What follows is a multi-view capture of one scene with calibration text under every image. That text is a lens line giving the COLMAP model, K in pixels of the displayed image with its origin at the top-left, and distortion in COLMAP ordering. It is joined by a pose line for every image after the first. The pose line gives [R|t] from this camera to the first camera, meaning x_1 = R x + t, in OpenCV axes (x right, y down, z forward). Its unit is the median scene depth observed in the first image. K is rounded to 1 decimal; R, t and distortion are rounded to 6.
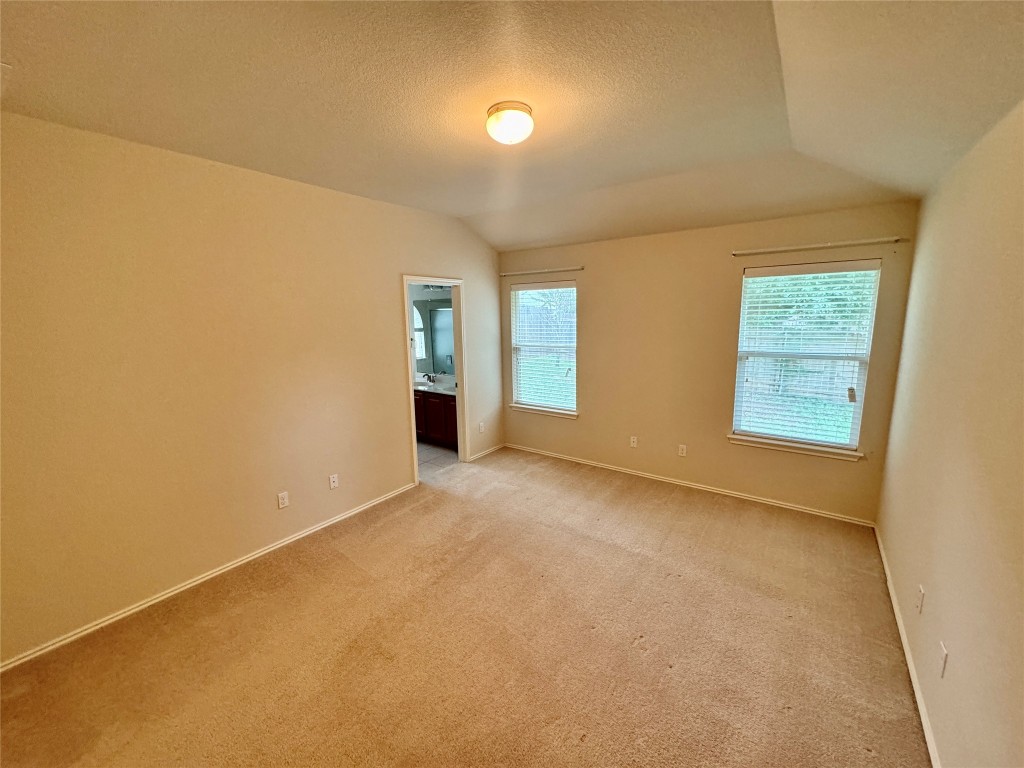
lens RADIAL K [[408.9, 0, 512.0], [0, 408.9, 384.0], [0, 0, 1]] dist [-0.000183, 0.000080]
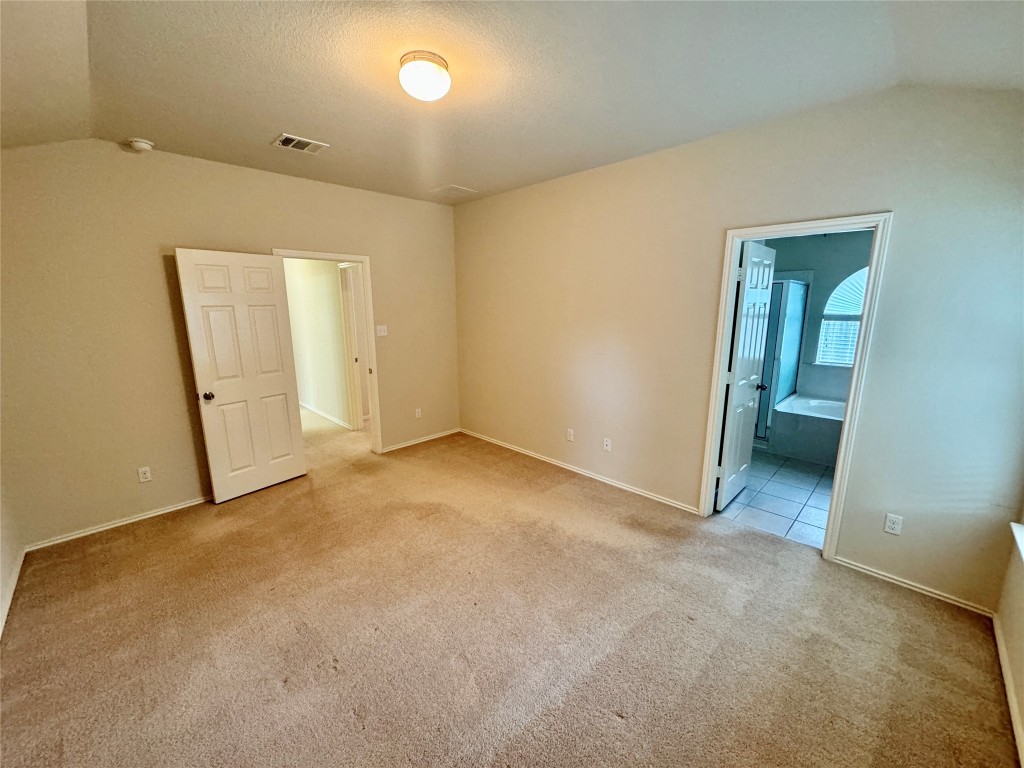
lens RADIAL K [[408.9, 0, 512.0], [0, 408.9, 384.0], [0, 0, 1]] dist [-0.000183, 0.000080]
pose [[-0.148048, 0.222970, -0.963518, 0.541099], [-0.159942, 0.956031, 0.245813, -0.124834], [0.975961, 0.190499, -0.105877, 0.760425]]
